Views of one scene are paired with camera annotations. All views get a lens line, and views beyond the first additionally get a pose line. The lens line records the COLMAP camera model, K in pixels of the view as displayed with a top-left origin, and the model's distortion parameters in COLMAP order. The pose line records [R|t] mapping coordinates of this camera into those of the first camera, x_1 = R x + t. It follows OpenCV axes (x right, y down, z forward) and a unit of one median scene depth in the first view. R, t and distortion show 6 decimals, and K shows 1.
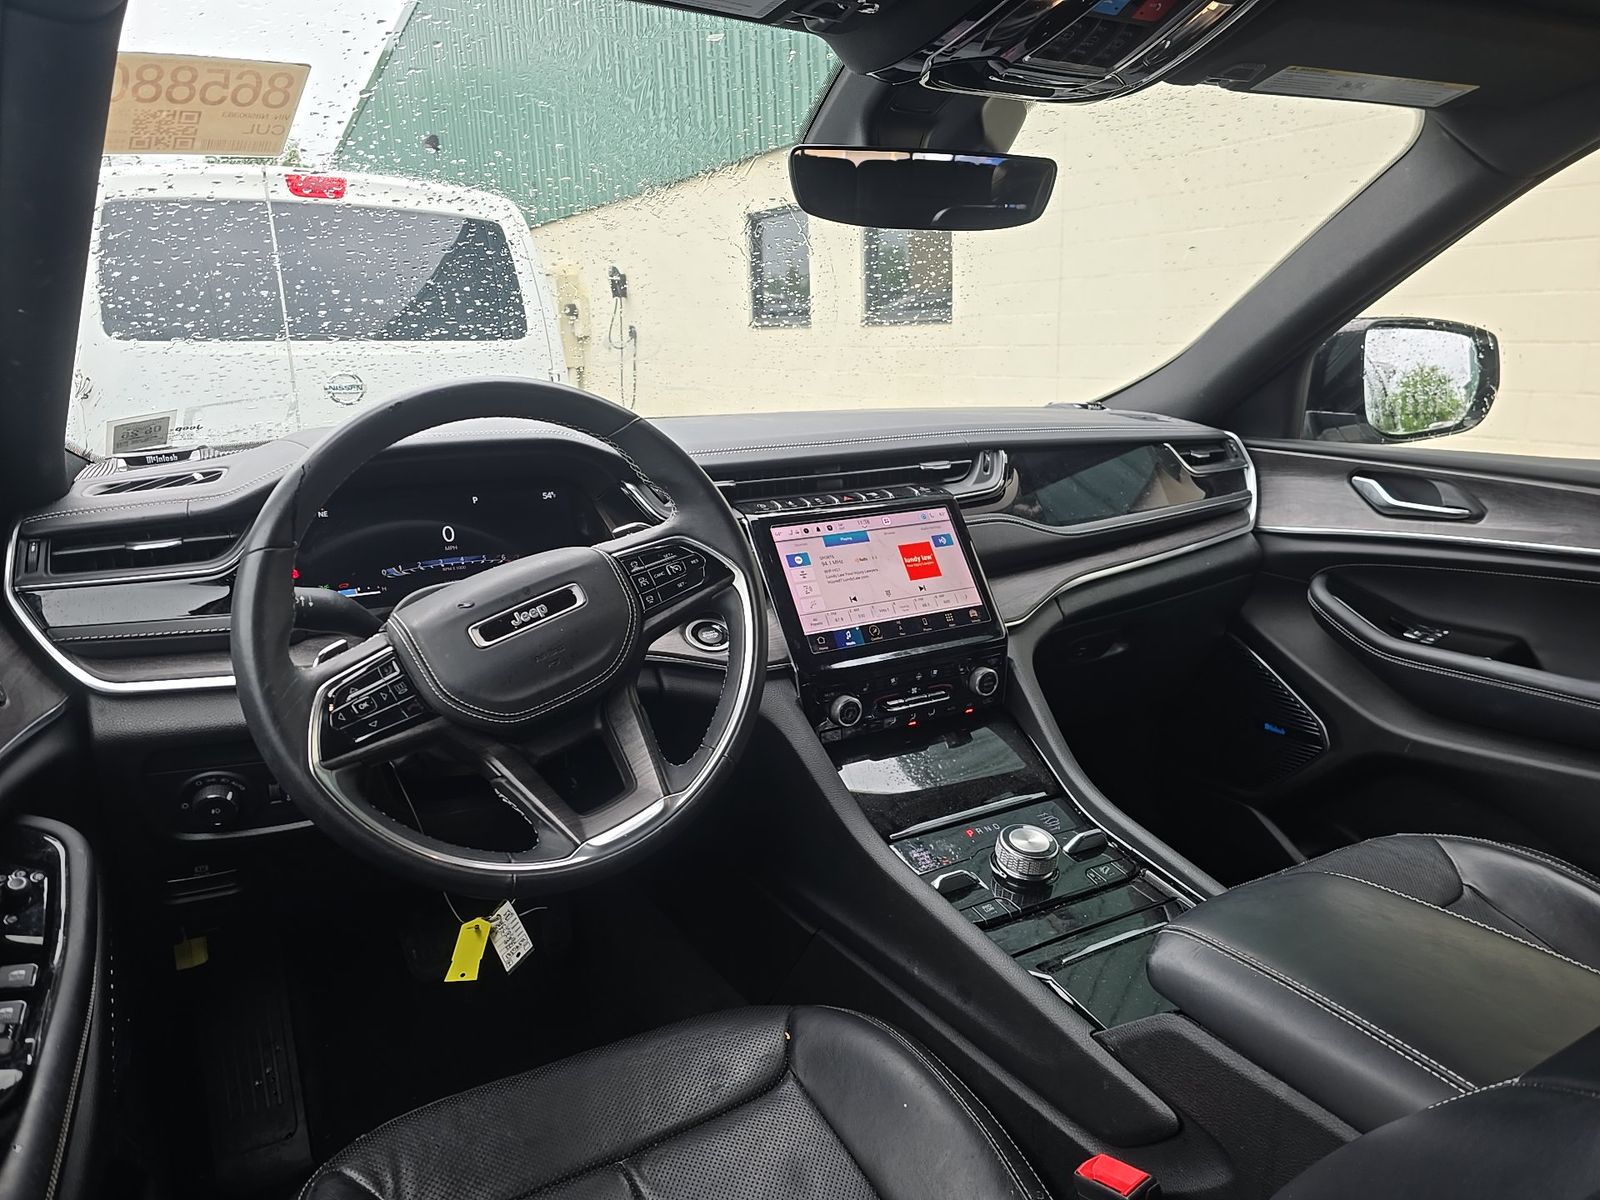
lens RADIAL K [[1076.4, 0, 800.0], [0, 1076.4, 600.0], [0, 0, 1]] dist [0.091888, -0.113888]
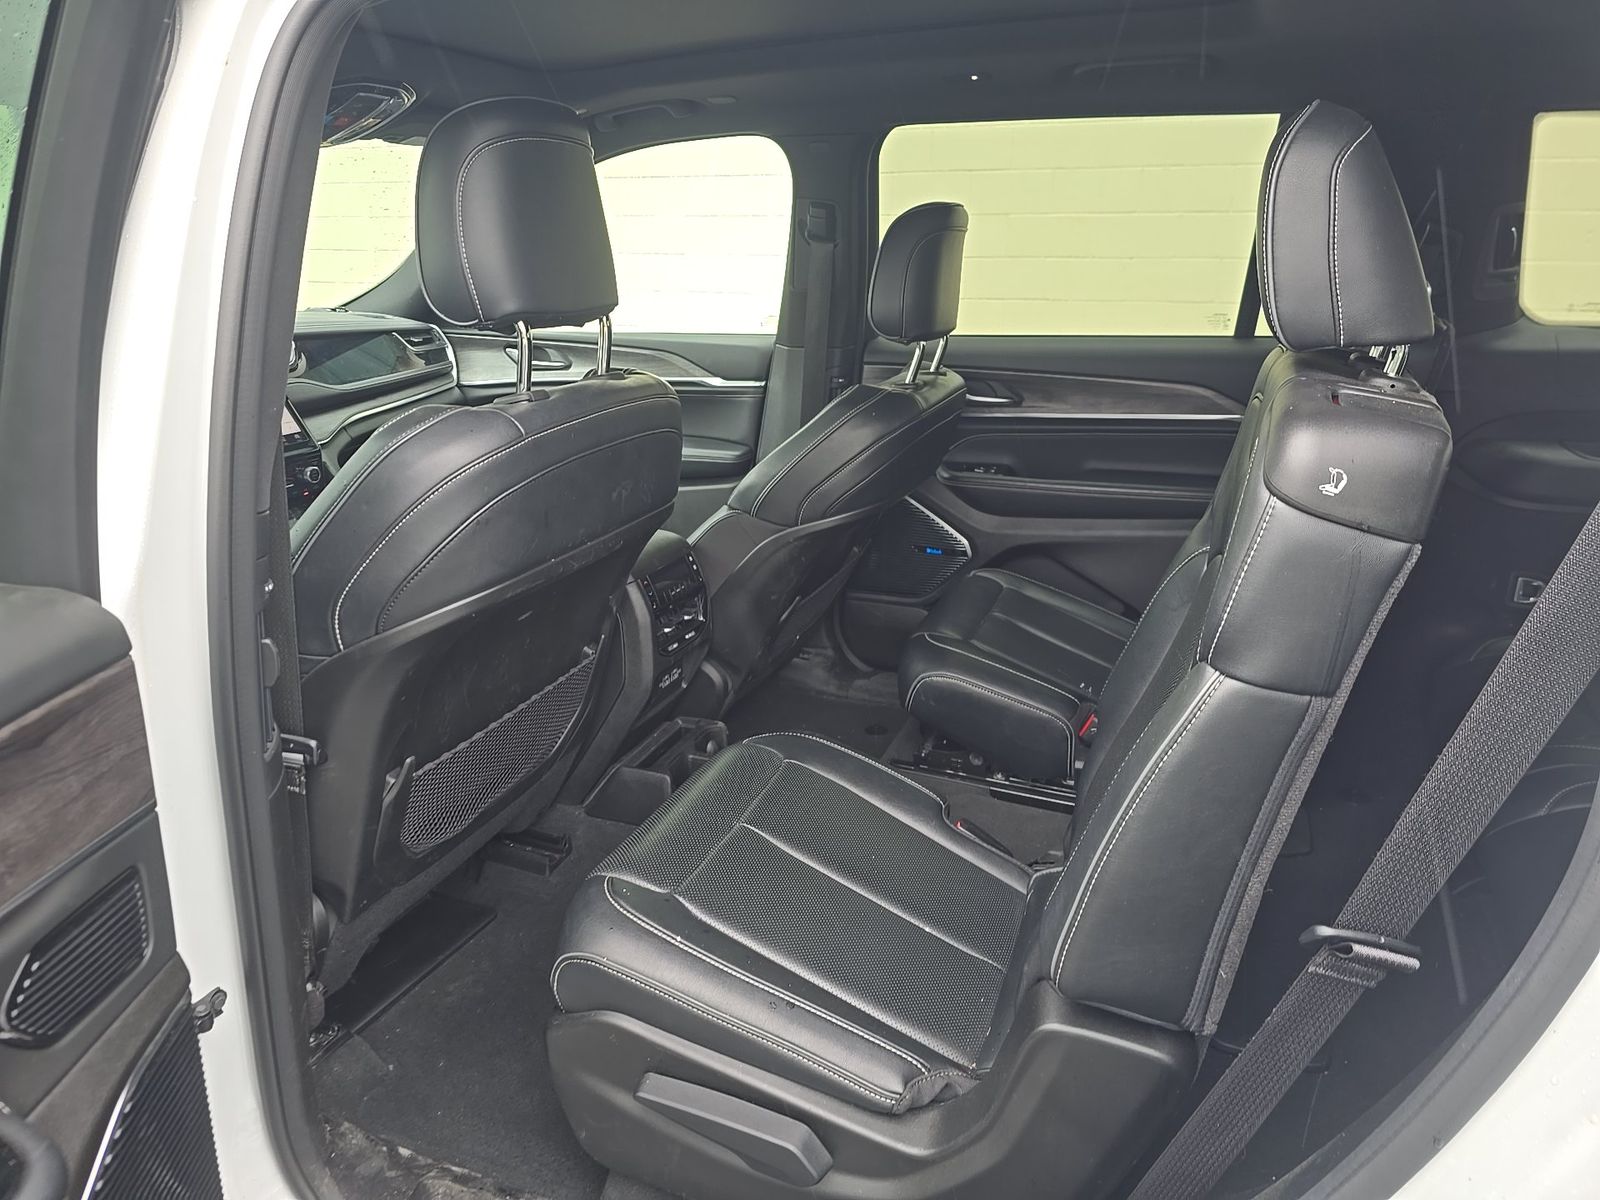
lens RADIAL K [[1096.6, 0, 765.2], [0, 1096.6, 595.5], [0, 0, 1]] dist [0.107013, -0.118098]
pose [[0.807584, -0.180455, 0.561465, -0.317946], [0.137098, 0.983399, 0.118869, 0.176132], [-0.573595, -0.019021, 0.818918, -0.996341]]
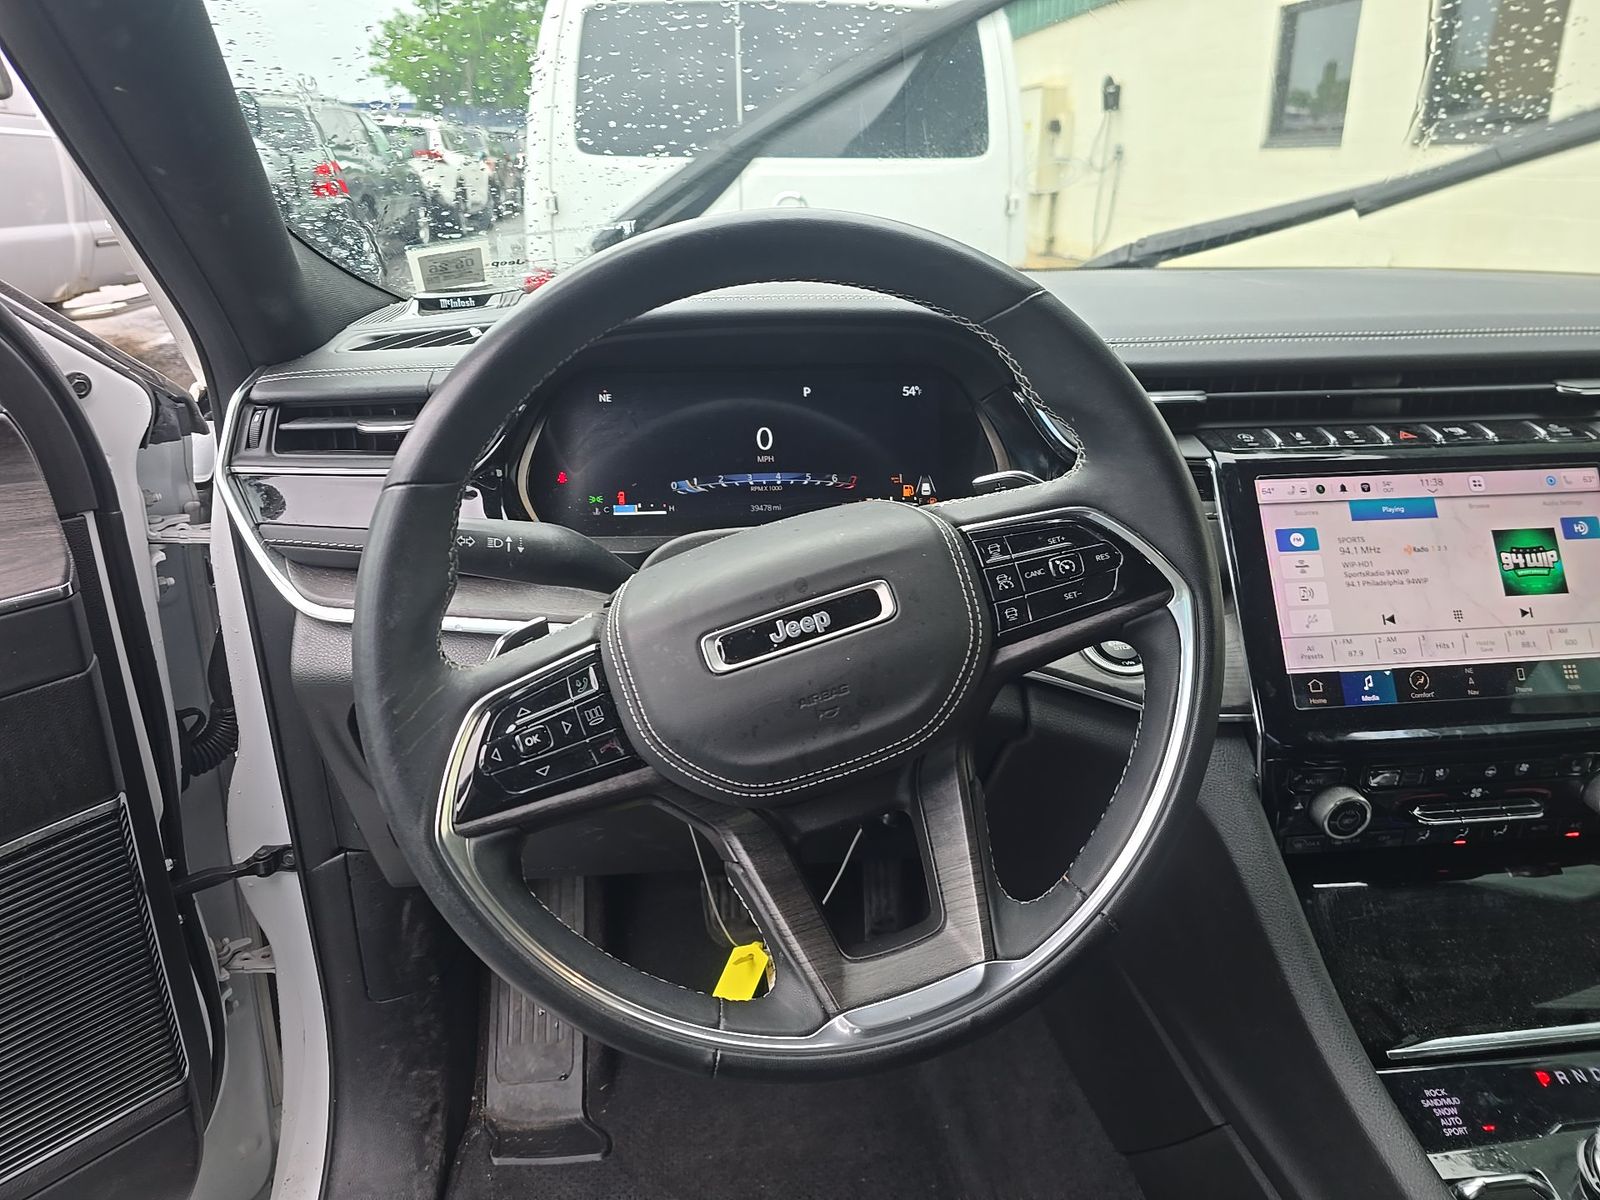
lens RADIAL K [[1076.4, 0, 800.0], [0, 1076.4, 600.0], [0, 0, 1]] dist [0.091888, -0.113888]
pose [[0.915076, 0.162181, -0.369233, -0.024466], [-0.106730, 0.980319, 0.166083, -0.075167], [0.388902, -0.112571, 0.914376, 0.344263]]
